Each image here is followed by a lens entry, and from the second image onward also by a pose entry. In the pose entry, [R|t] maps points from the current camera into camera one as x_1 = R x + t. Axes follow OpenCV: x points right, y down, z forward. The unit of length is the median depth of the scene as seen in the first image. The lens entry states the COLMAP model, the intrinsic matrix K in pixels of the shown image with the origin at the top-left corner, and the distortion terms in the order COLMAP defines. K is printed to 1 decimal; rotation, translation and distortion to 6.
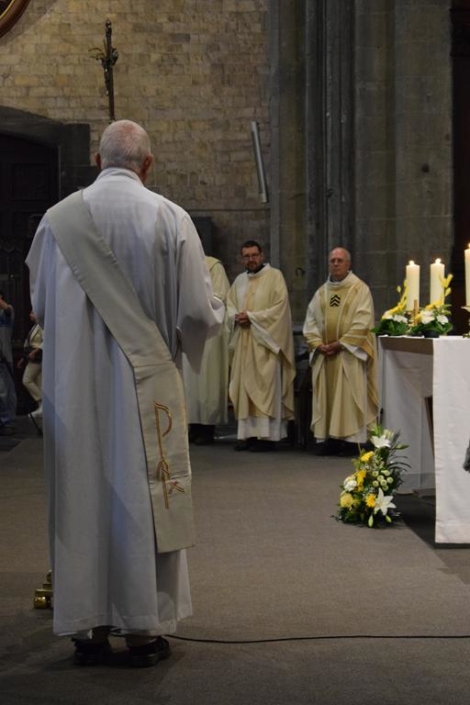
lens RADIAL K [[1616.9, 0, 234.3], [0, 1616.9, 361.8], [0, 0, 1]] dist [0.068074, 0.111995]
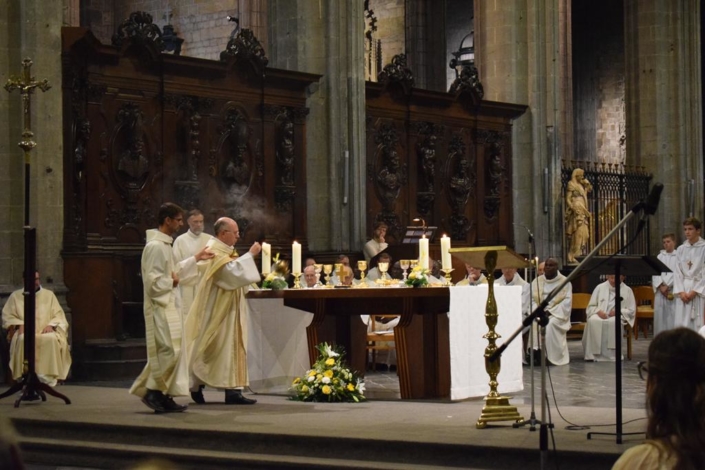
lens RADIAL K [[1616.9, 0, 352.5], [0, 1616.9, 235.0], [0, 0, 1]] dist [0.068074, 0.111995]
pose [[0.621981, 0.017819, 0.782830, -0.751209], [0.032293, 0.998307, -0.048381, 0.006786], [-0.782366, 0.055372, 0.620352, -0.021199]]
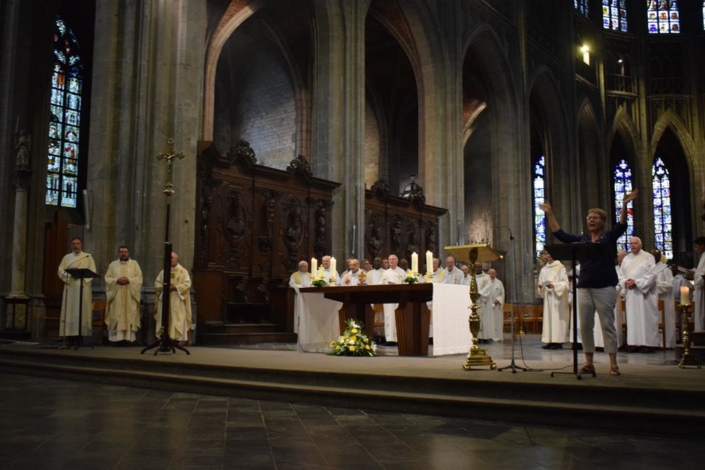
lens RADIAL K [[742.1, 0, 352.5], [0, 742.1, 235.0], [0, 0, 1]] dist [-0.067460, 0.016441]
pose [[0.608966, 0.094305, 0.787570, -0.547439], [0.014573, 0.991409, -0.129981, 0.038532], [-0.793062, 0.090631, 0.602360, 0.179177]]
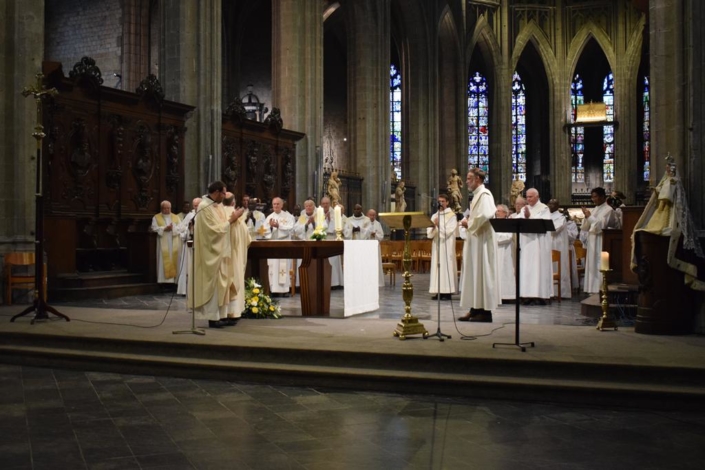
lens RADIAL K [[860.6, 0, 352.5], [0, 860.6, 235.0], [0, 0, 1]] dist [-0.049074, -0.003843]
pose [[0.410755, 0.004456, 0.911735, -0.644423], [0.026265, 0.999515, -0.016718, 0.000802], [-0.911367, 0.030814, 0.410439, 0.223318]]
